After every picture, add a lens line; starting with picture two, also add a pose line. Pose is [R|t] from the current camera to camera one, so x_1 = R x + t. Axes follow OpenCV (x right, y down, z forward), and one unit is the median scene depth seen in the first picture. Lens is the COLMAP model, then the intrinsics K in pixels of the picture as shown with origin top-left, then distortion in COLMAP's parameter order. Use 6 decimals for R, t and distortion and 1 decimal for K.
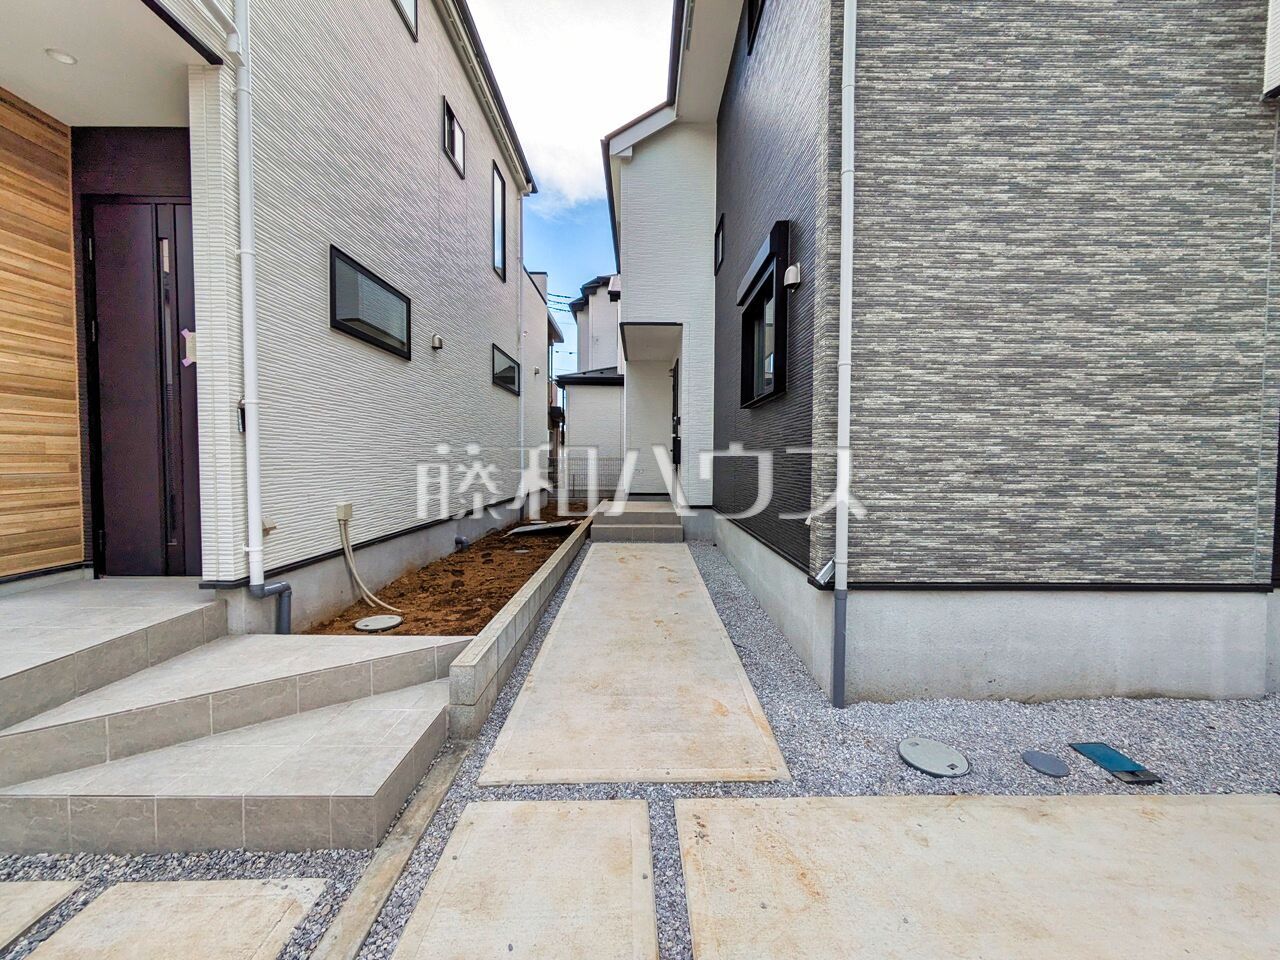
lens RADIAL K [[508.0, 0, 643.7], [0, 508.0, 477.4], [0, 0, 1]] dist [0.001878, 0.000705]
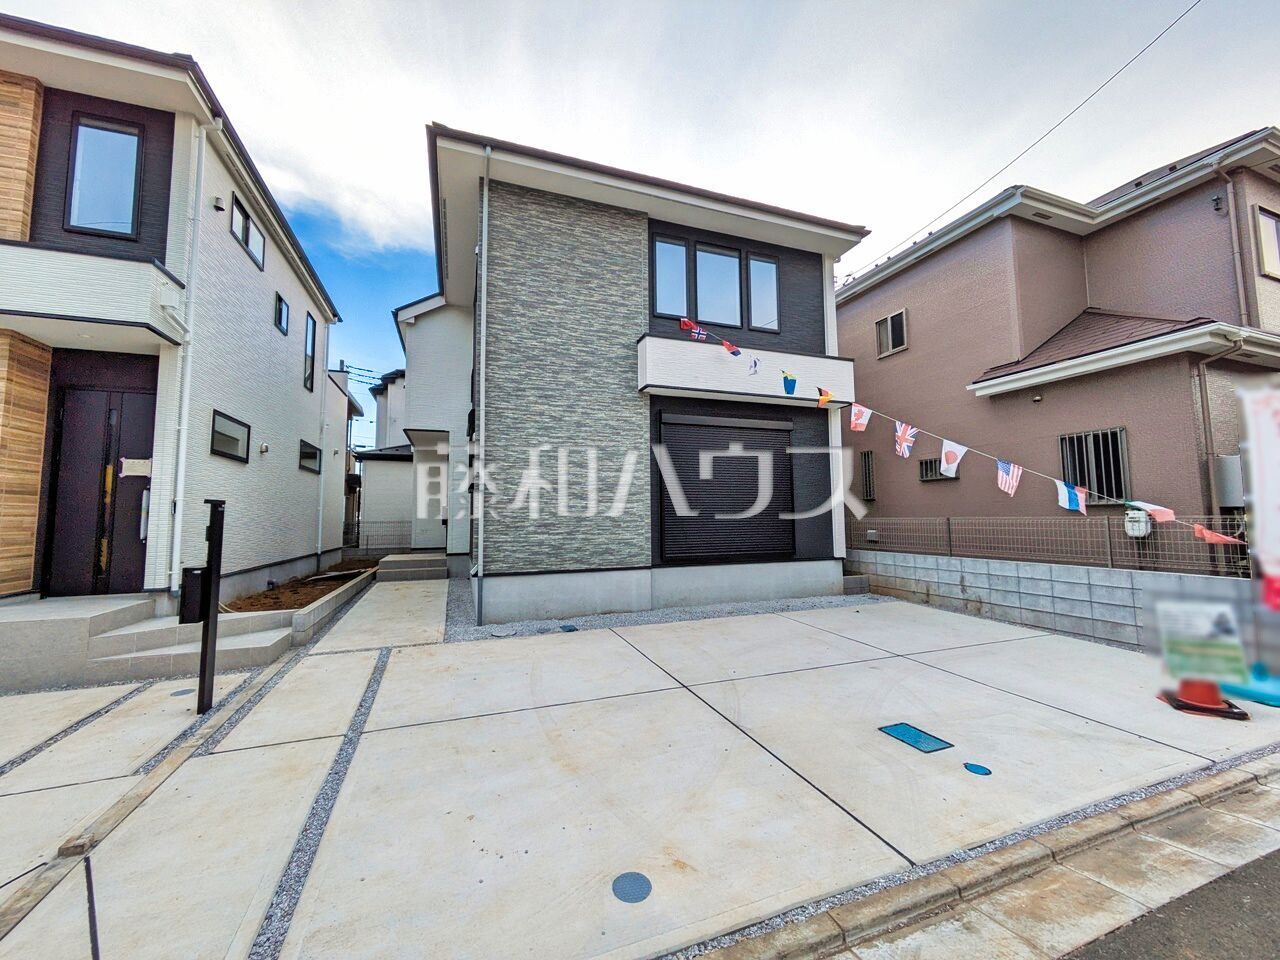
lens RADIAL K [[508.3, 0, 644.4], [0, 508.3, 478.6], [0, 0, 1]] dist [-0.000917, 0.001373]
pose [[0.940459, 0.010925, 0.339731, 0.288440], [0.027934, 0.993618, -0.109282, 0.044599], [-0.338757, 0.112265, 0.934152, -1.542668]]
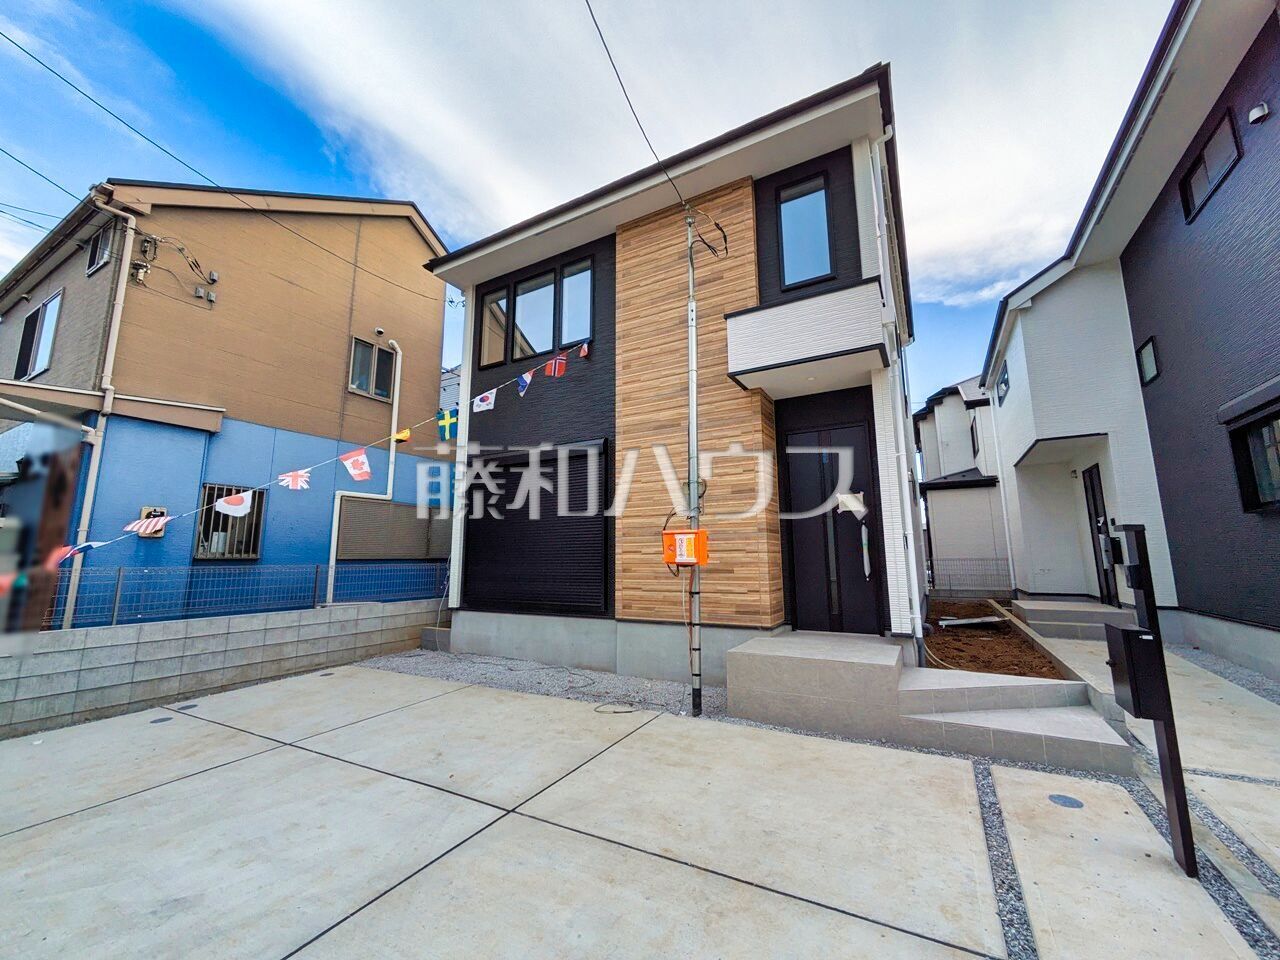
lens RADIAL K [[507.5, 0, 645.3], [0, 507.5, 479.2], [0, 0, 1]] dist [0.000555, 0.000322]
pose [[0.867238, -0.090716, -0.489560, -0.681219], [-0.004739, 0.981713, -0.190308, 0.013933], [0.497871, 0.167362, 0.850949, -1.052239]]
